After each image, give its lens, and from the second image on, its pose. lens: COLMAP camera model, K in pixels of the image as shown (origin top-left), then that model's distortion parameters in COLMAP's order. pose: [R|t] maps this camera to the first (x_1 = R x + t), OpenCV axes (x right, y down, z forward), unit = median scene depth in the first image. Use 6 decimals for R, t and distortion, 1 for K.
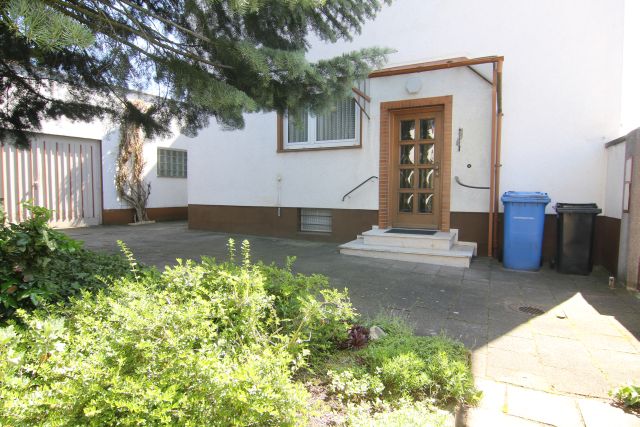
lens RADIAL K [[365.1, 0, 320.0], [0, 365.1, 213.5], [0, 0, 1]] dist [-0.006140, -0.002290]
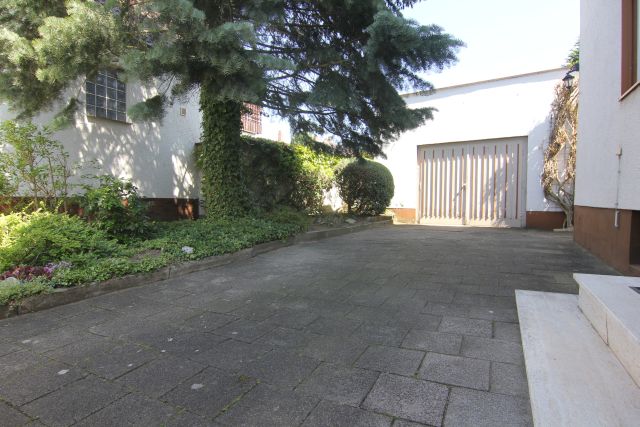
lens RADIAL K [[365.1, 0, 320.0], [0, 365.1, 213.5], [0, 0, 1]] dist [-0.006140, -0.002290]
pose [[0.006634, 0.034453, -0.999384, 0.338941], [-0.054629, 0.997926, 0.034040, -0.008102], [0.998485, 0.054370, 0.008502, 0.498125]]
